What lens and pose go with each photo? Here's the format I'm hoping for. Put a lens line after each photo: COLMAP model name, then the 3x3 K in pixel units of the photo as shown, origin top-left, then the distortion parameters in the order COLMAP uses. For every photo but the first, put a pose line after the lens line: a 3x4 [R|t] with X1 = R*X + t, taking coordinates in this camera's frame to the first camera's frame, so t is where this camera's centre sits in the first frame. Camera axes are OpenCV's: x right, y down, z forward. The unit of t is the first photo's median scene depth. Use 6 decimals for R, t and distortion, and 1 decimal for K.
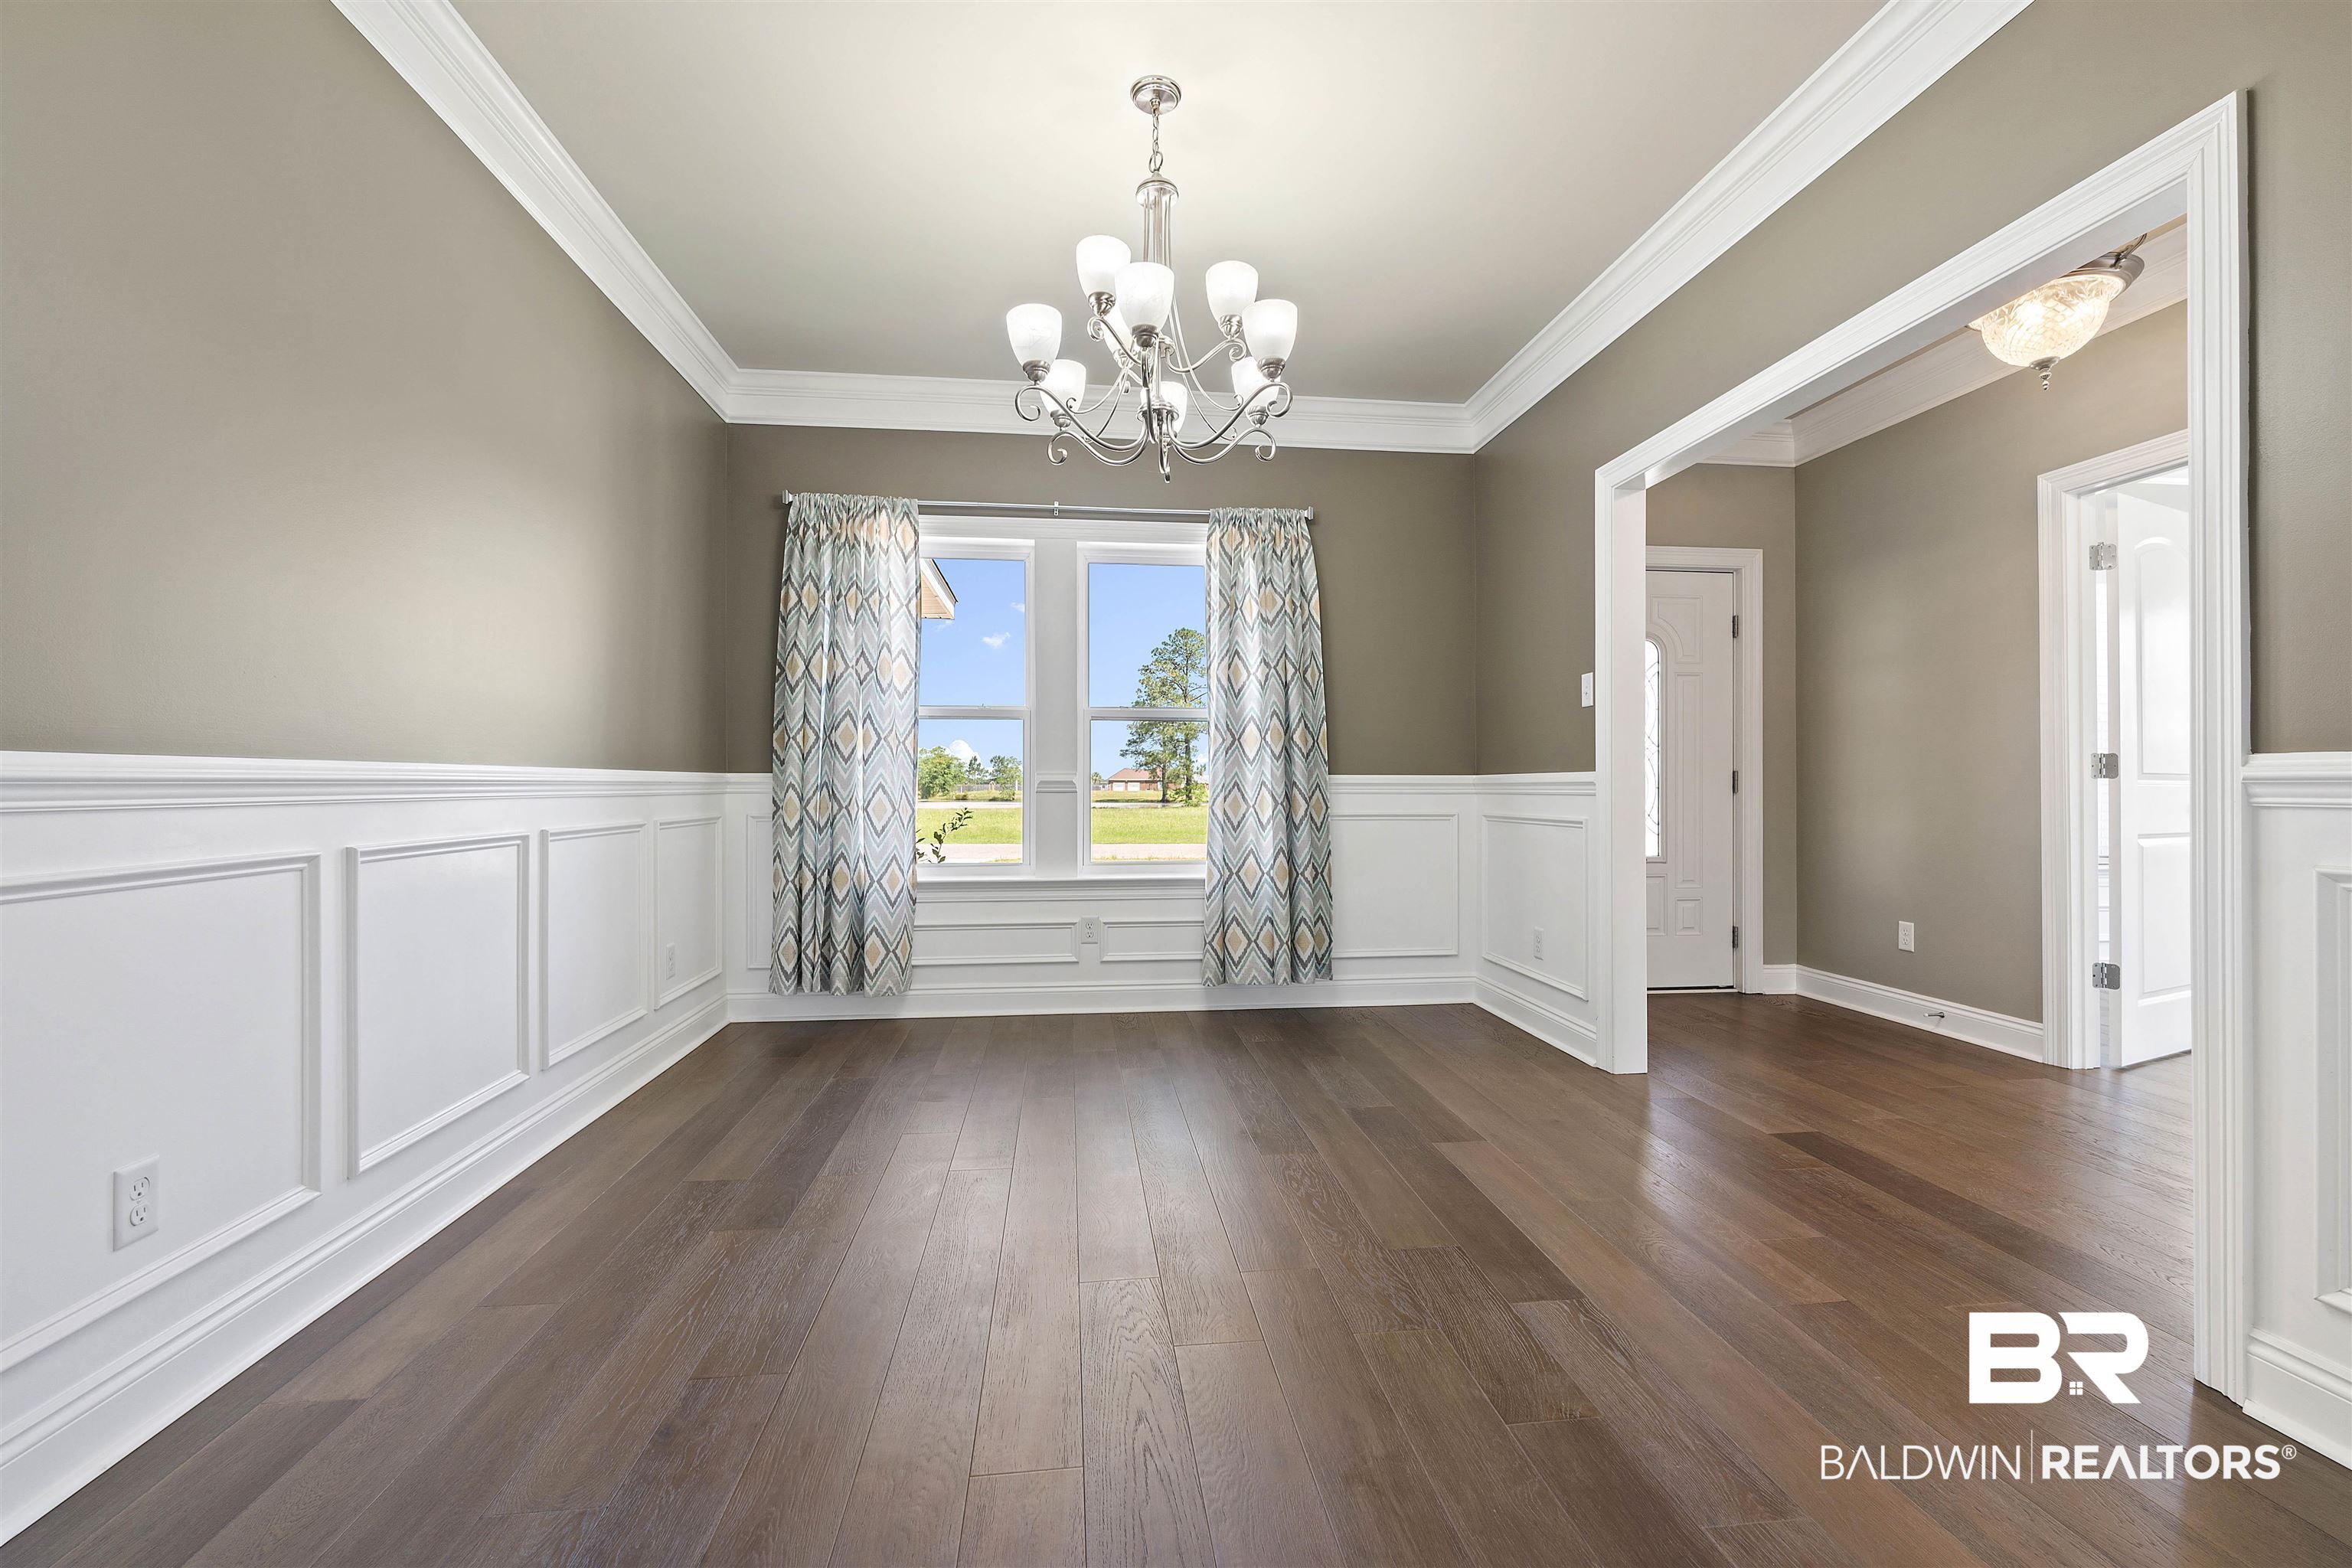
lens RADIAL K [[1010.7, 0, 1181.8], [0, 1010.7, 784.0], [0, 0, 1]] dist [-0.011274, -0.000286]
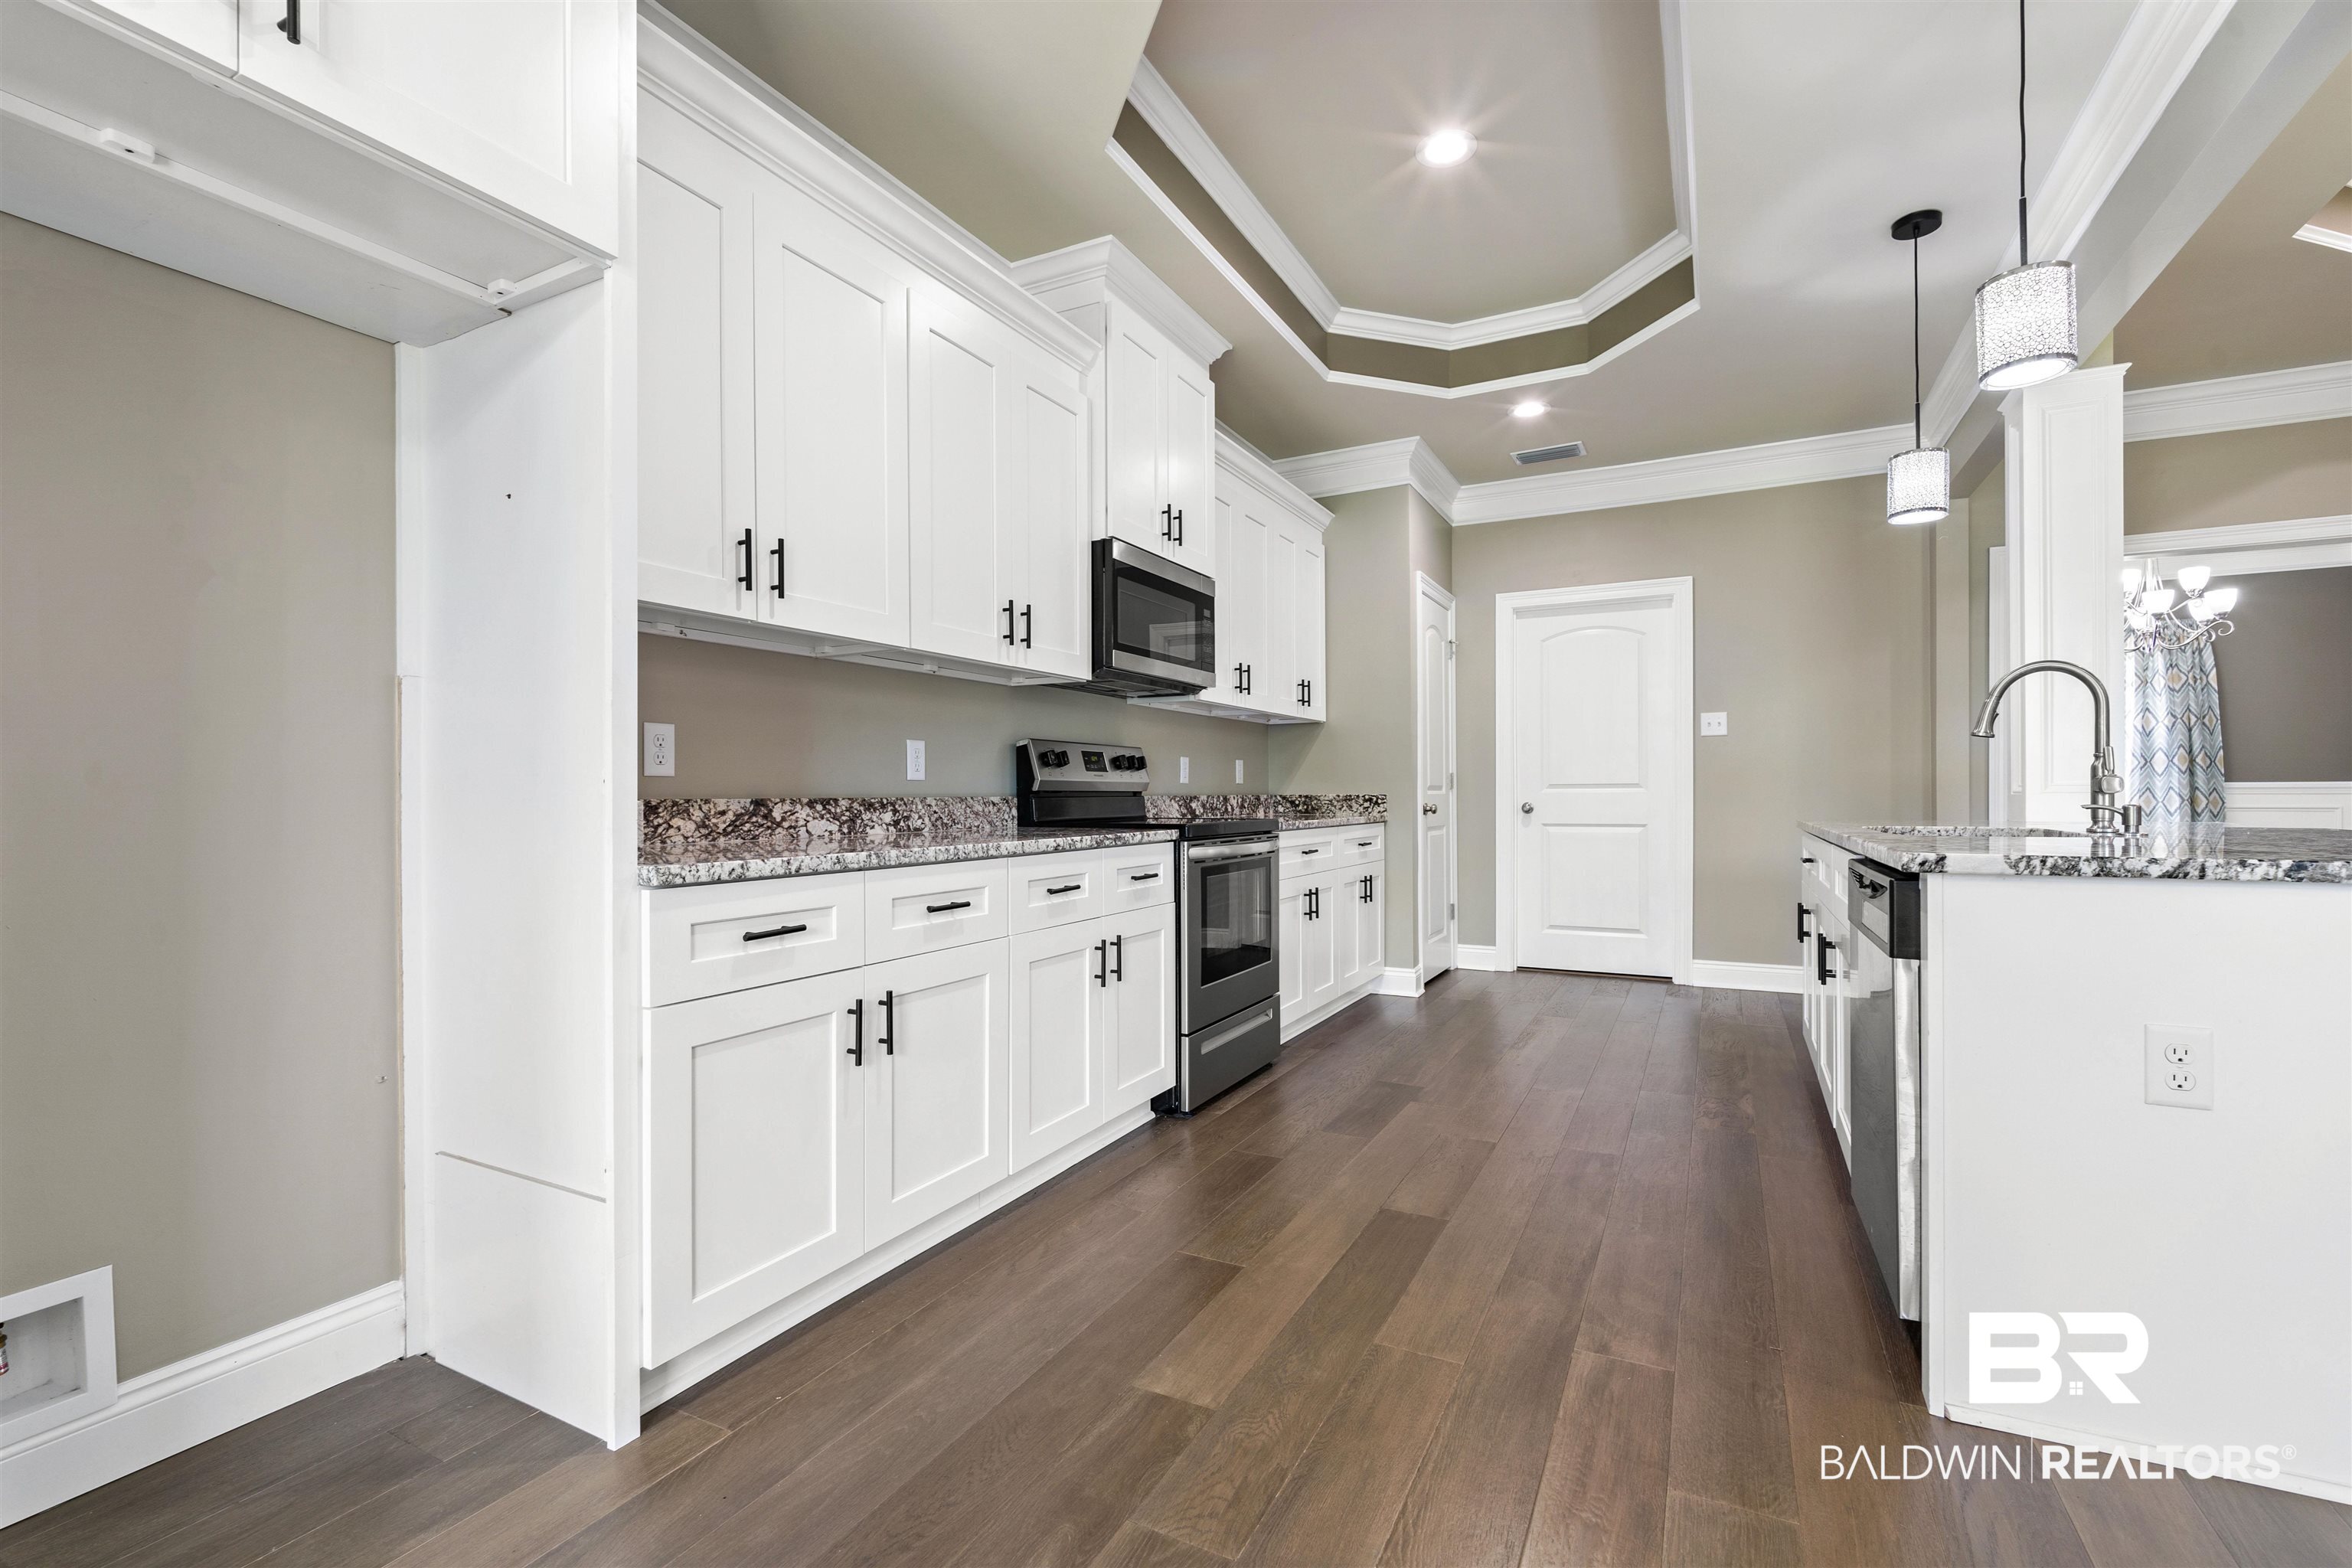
lens RADIAL K [[1014.8, 0, 1199.2], [0, 1014.8, 789.3], [0, 0, 1]] dist [0.000868, -0.000034]
pose [[0.829560, -0.005317, -0.558393, -0.312752], [0.006707, 0.999977, 0.000442, -0.010020], [0.558378, -0.004111, 0.829577, -1.276604]]
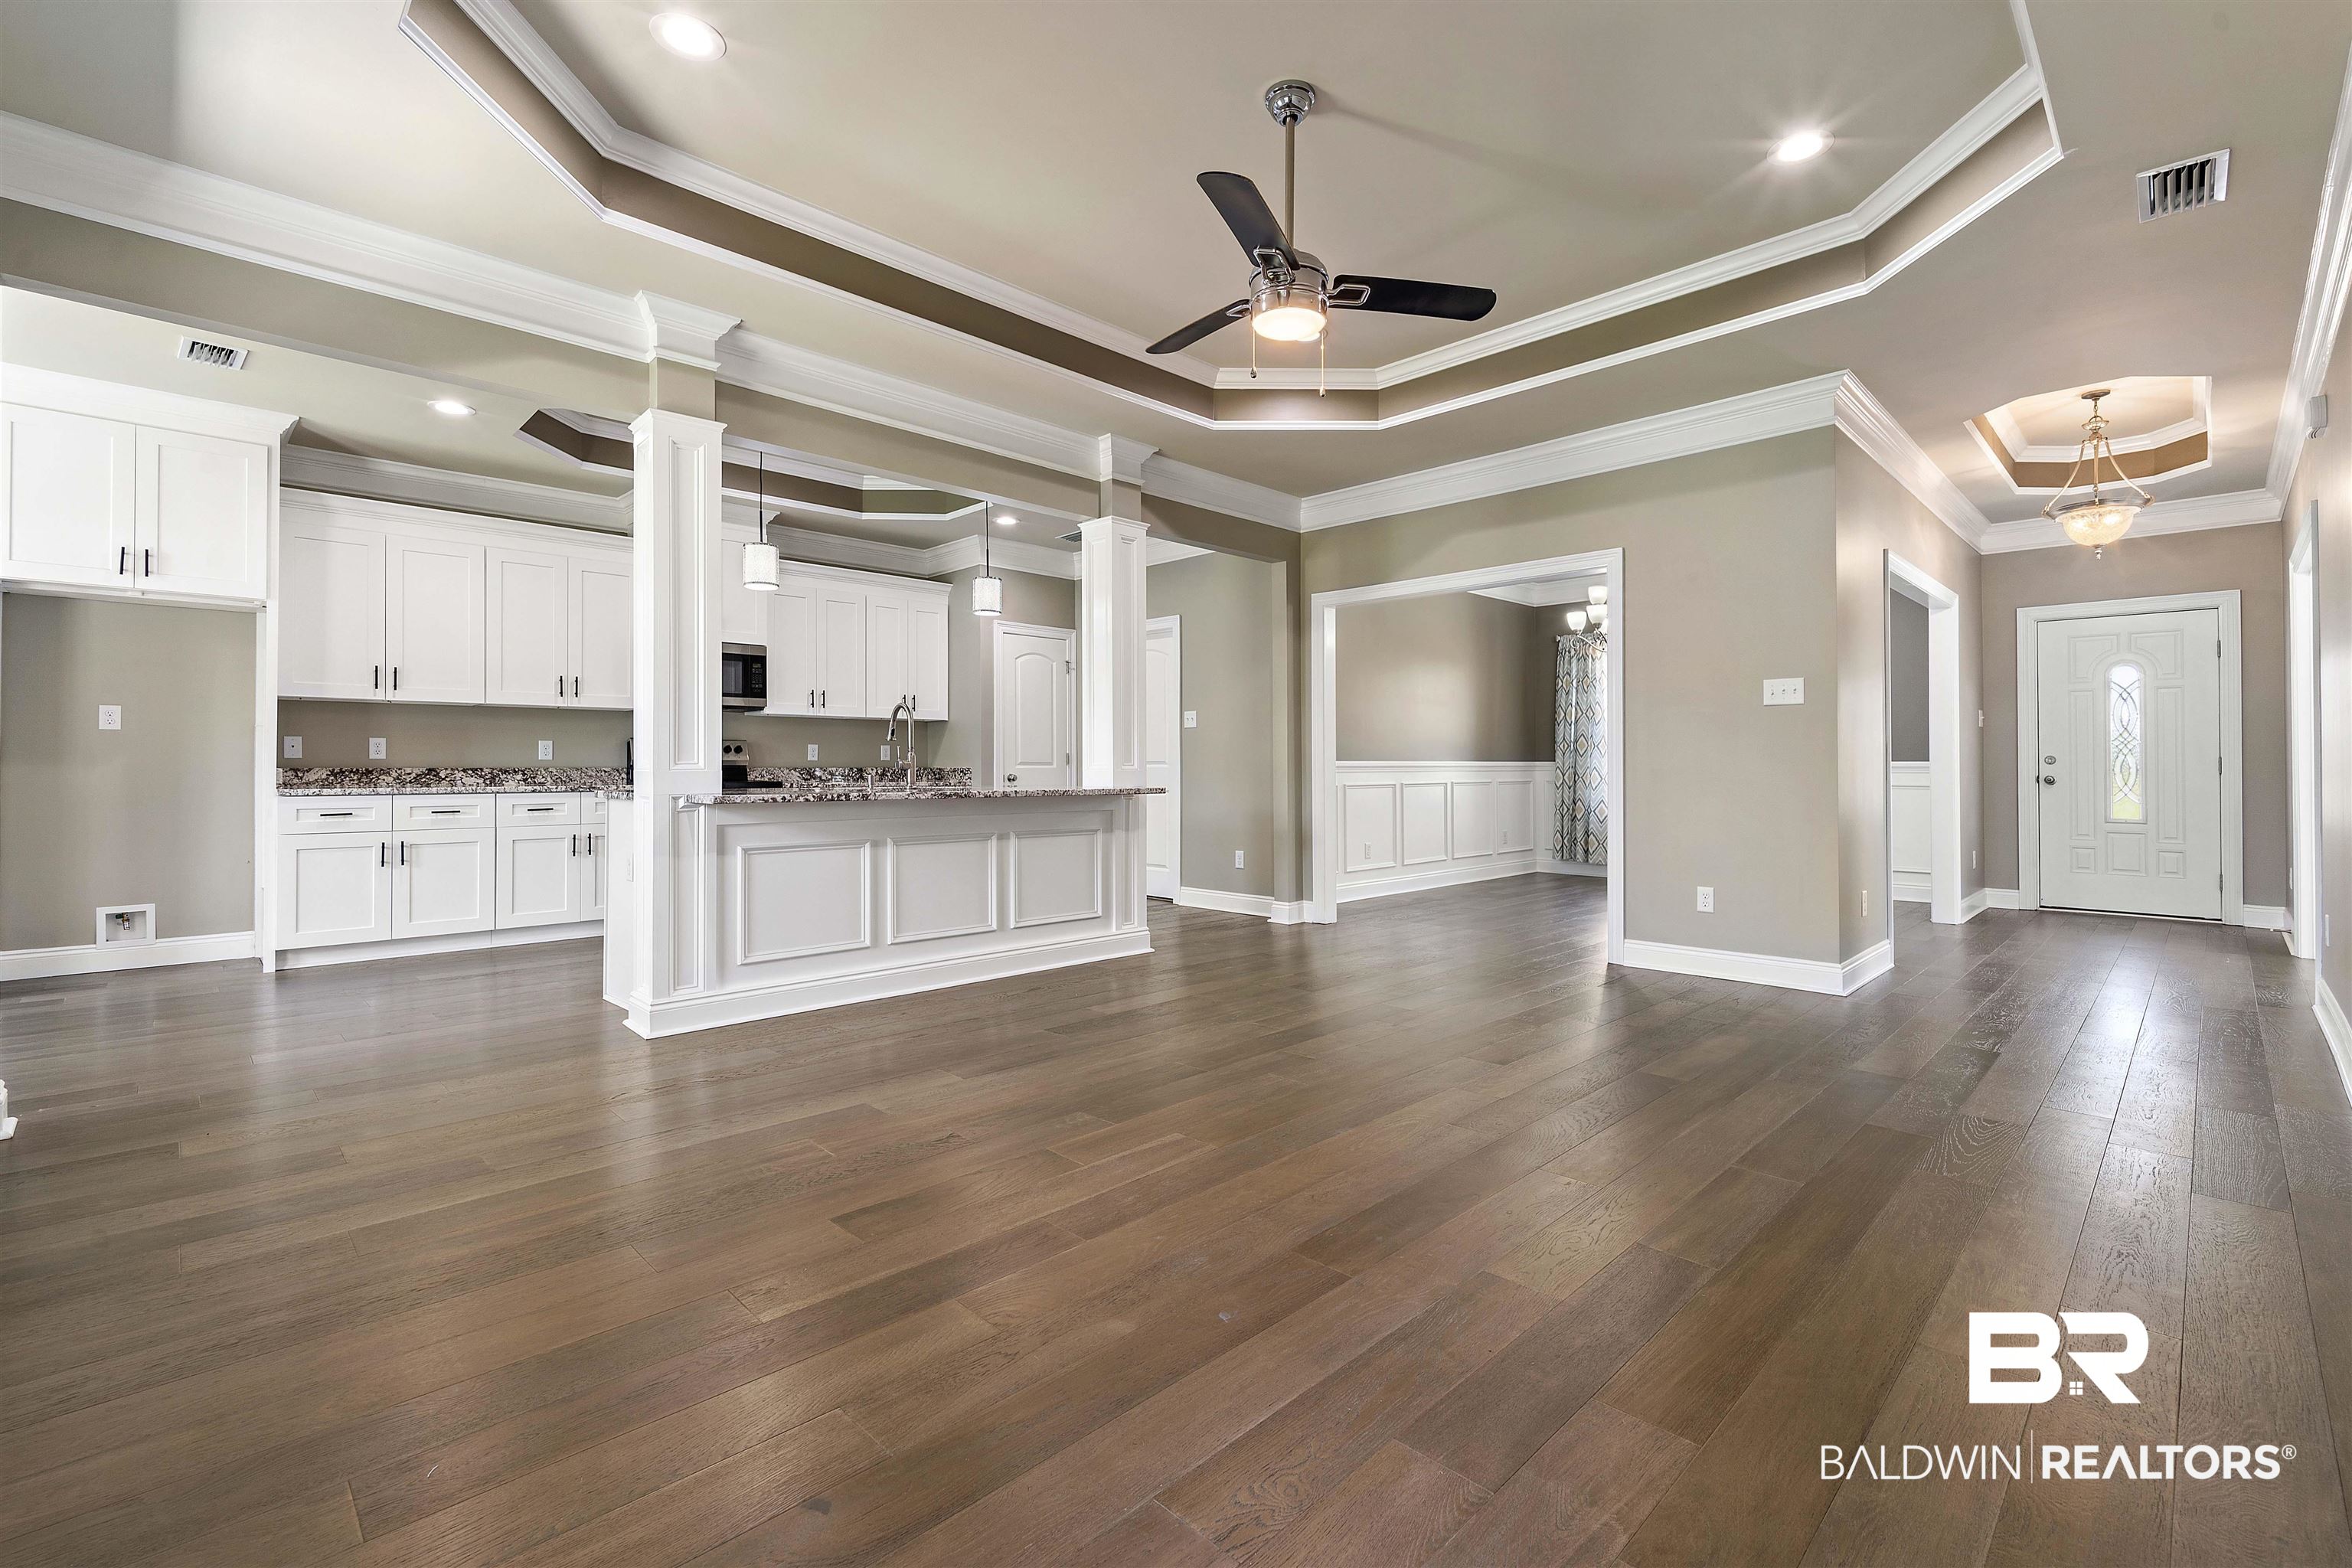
lens RADIAL K [[1029.5, 0, 1197.4], [0, 1029.5, 749.7], [0, 0, 1]] dist [-0.000242, -0.000111]
pose [[0.623039, -0.011415, -0.782108, 0.853705], [0.002582, 0.999918, -0.012537, -0.010813], [0.782187, 0.005791, 0.623017, -1.001741]]
